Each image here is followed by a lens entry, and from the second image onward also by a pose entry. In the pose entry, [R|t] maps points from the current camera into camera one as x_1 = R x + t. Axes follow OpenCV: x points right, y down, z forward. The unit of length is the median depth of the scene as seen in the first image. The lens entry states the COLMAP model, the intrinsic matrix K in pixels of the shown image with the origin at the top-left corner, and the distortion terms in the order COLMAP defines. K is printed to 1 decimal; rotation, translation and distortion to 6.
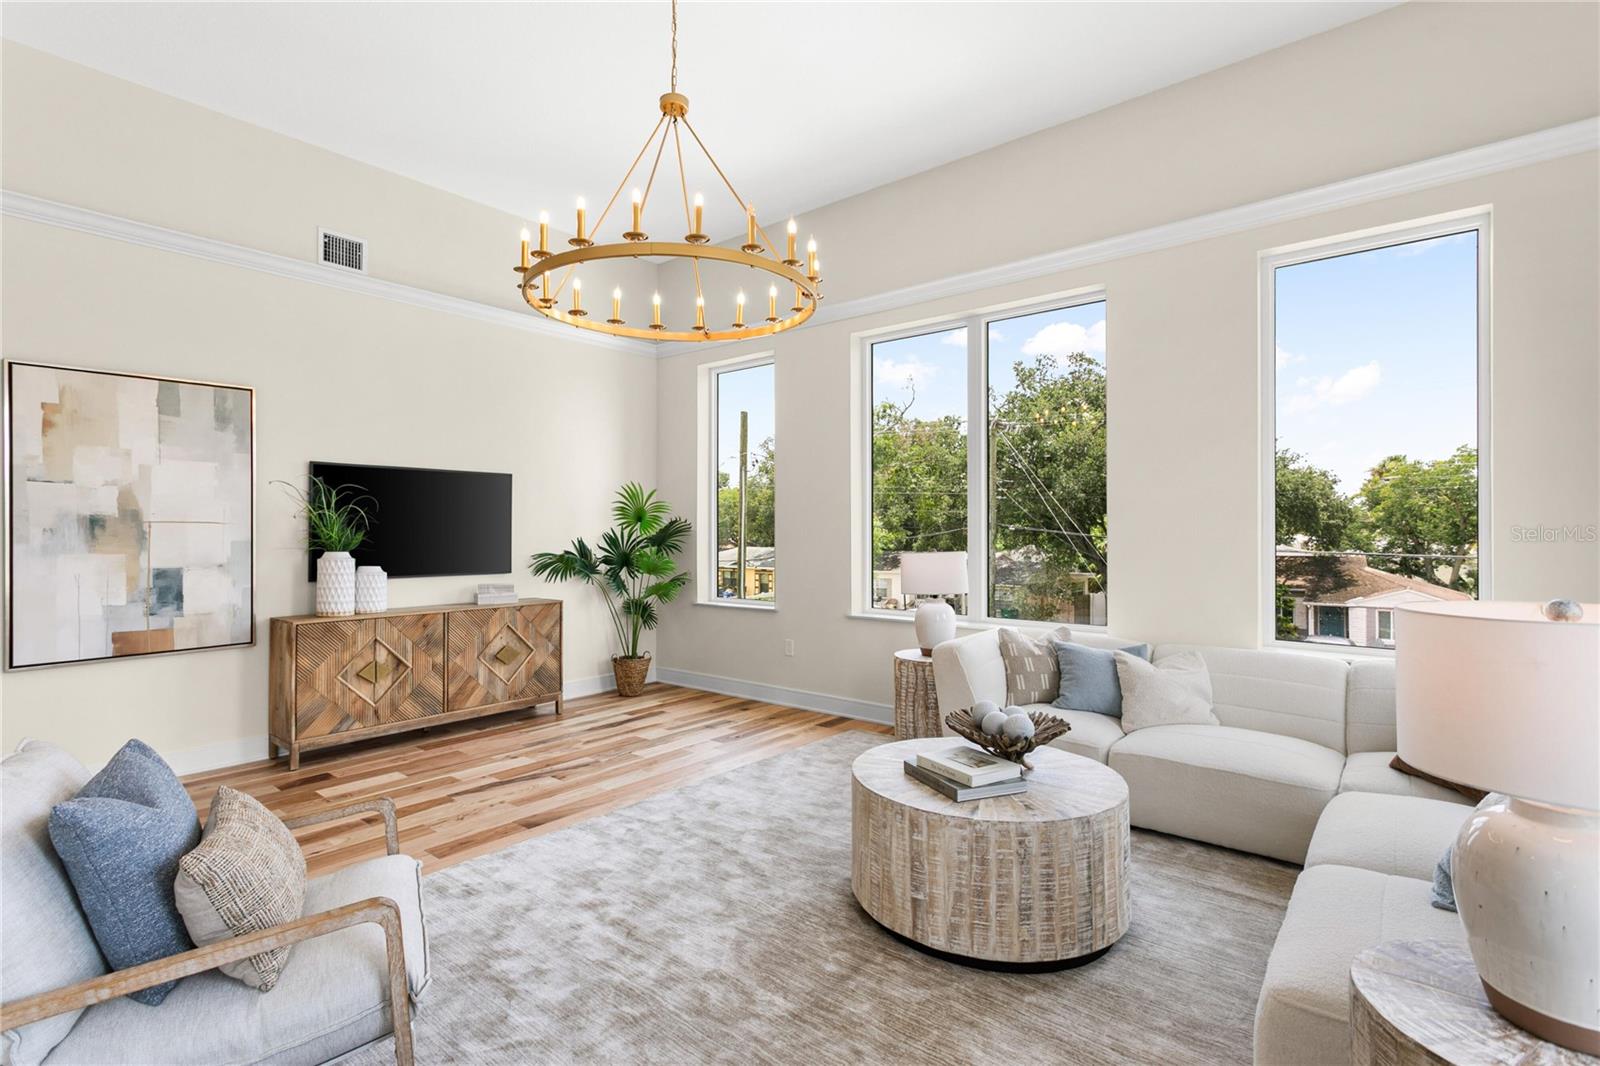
lens RADIAL K [[761.0, 0, 788.2], [0, 761.0, 534.3], [0, 0, 1]] dist [0.003881, -0.001005]
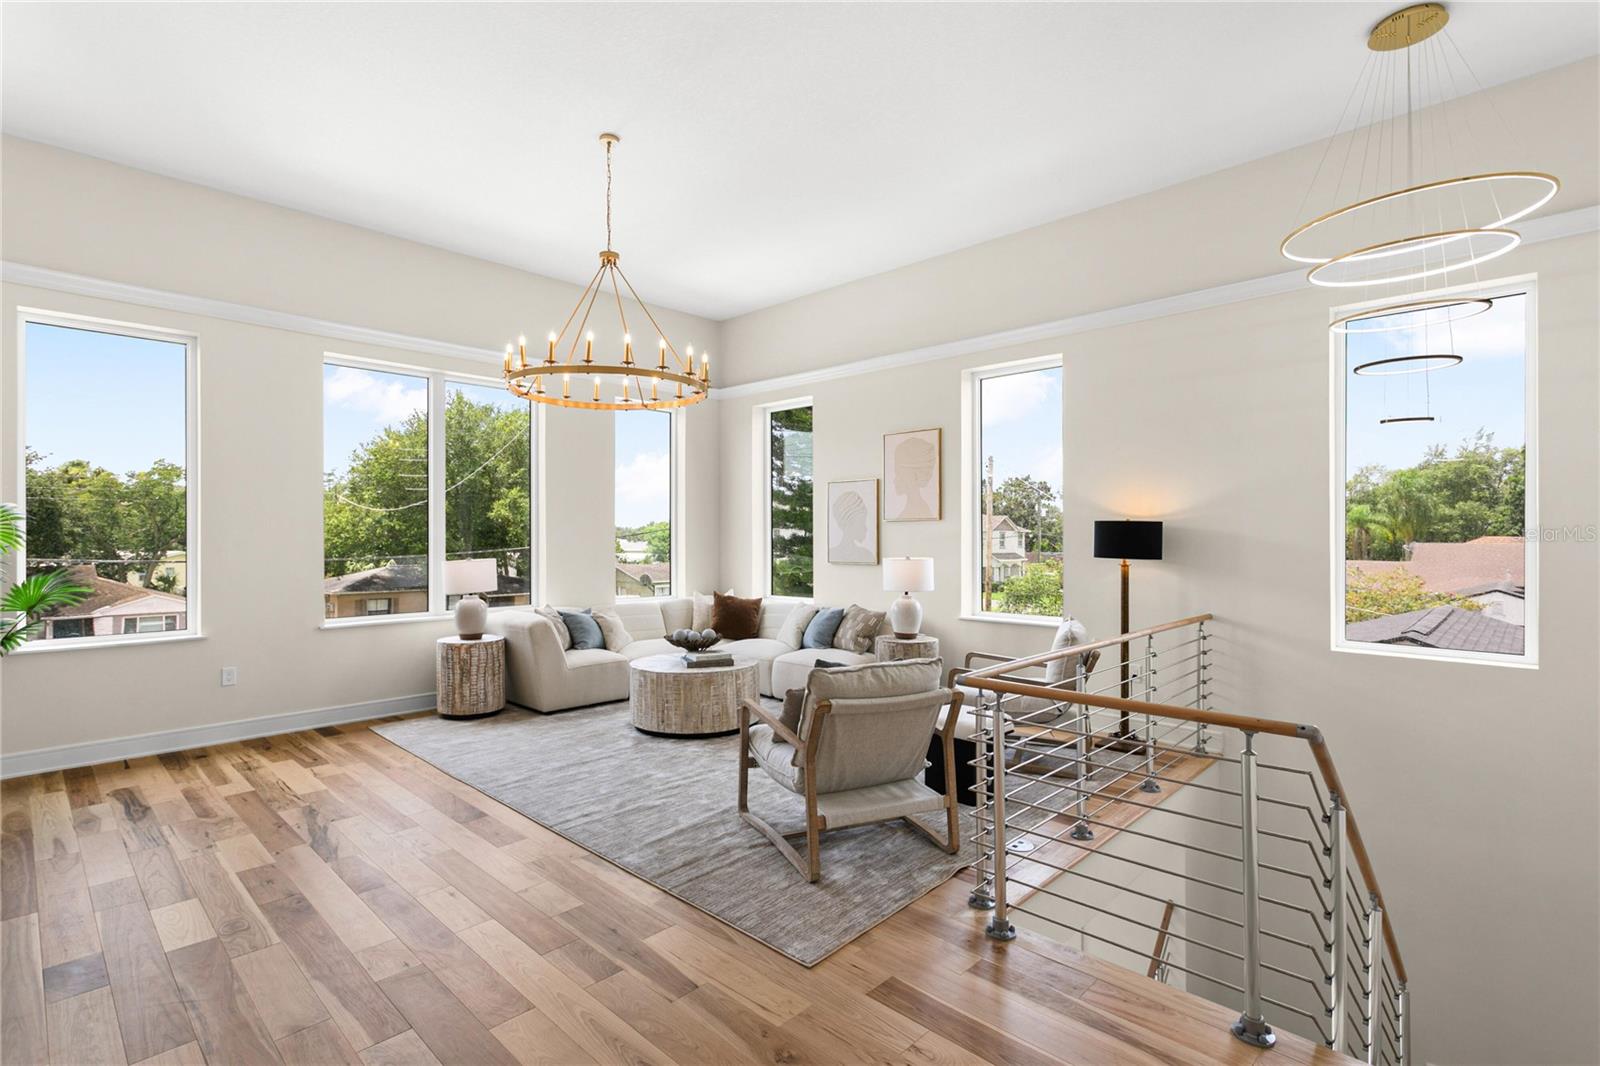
lens RADIAL K [[761.0, 0, 786.9], [0, 761.0, 535.2], [0, 0, 1]] dist [0.003881, -0.001005]
pose [[0.064544, 0.006405, 0.997894, -0.832190], [0.000964, 0.999979, -0.006480, -0.009262], [-0.997914, 0.001380, 0.064537, 0.288131]]
